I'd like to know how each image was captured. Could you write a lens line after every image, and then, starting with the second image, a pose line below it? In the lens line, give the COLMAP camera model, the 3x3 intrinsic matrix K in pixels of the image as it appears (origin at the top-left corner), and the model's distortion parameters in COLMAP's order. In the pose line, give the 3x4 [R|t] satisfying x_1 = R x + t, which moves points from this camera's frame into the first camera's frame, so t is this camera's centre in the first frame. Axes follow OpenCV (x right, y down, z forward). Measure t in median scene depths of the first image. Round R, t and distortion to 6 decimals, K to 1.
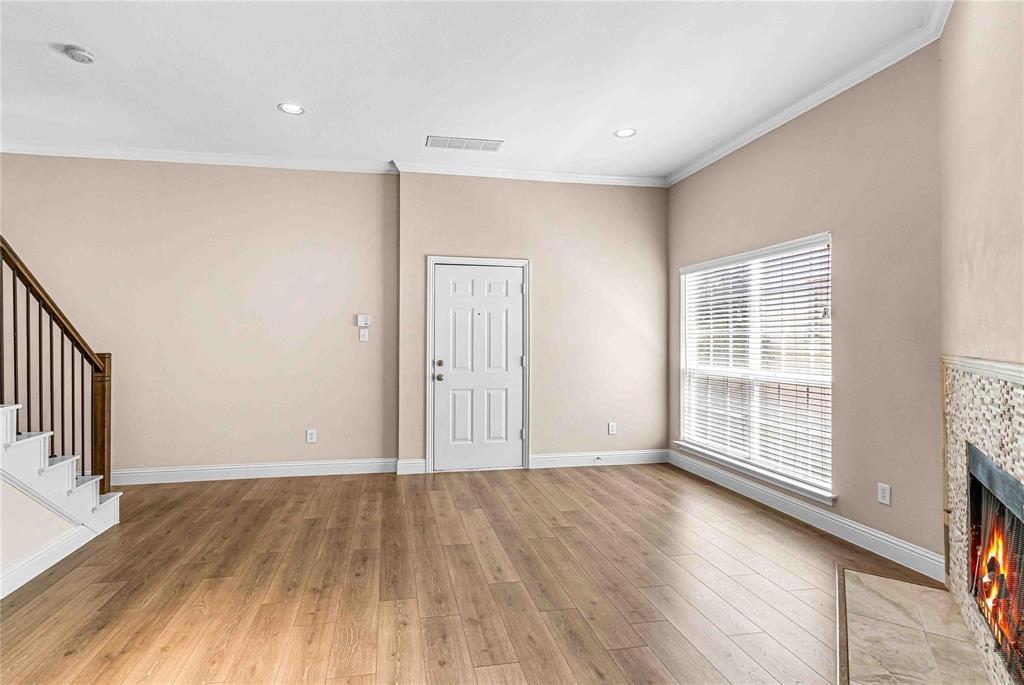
lens RADIAL K [[480.2, 0, 497.8], [0, 480.2, 342.8], [0, 0, 1]] dist [0.004022, -0.000072]
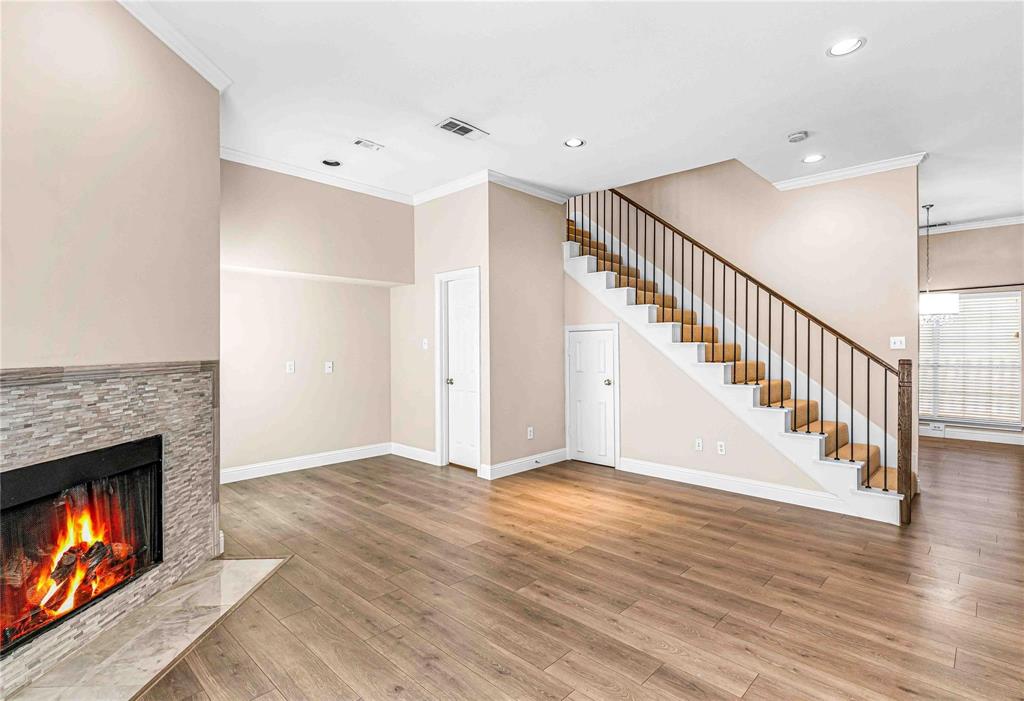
lens RADIAL K [[509.9, 0, 529.7], [0, 509.9, 349.4], [0, 0, 1]] dist [-0.000860, -0.001252]
pose [[-0.816498, 0.003443, -0.577339, 0.619639], [-0.001611, 0.999965, 0.008242, -0.010028], [0.577347, 0.007660, -0.816463, 1.851538]]
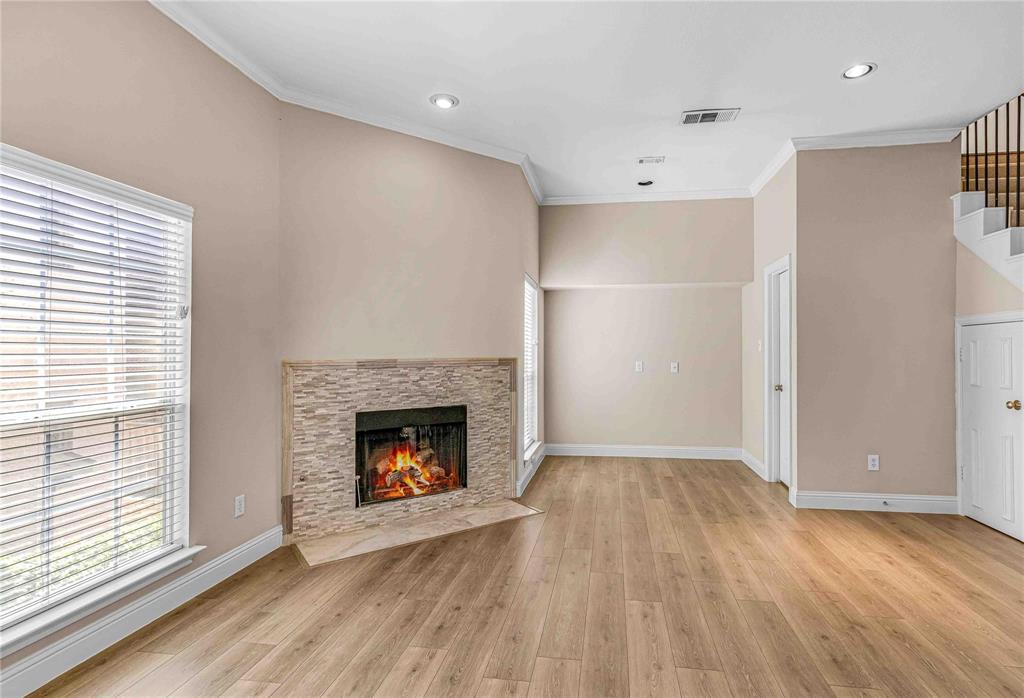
lens RADIAL K [[509.9, 0, 529.7], [0, 509.9, 347.9], [0, 0, 1]] dist [-0.000860, -0.001252]
pose [[-0.930514, 0.001871, 0.366251, -0.144684], [0.002021, 0.999998, 0.000026, -0.006612], [-0.366250, 0.000765, -0.930516, 1.996404]]
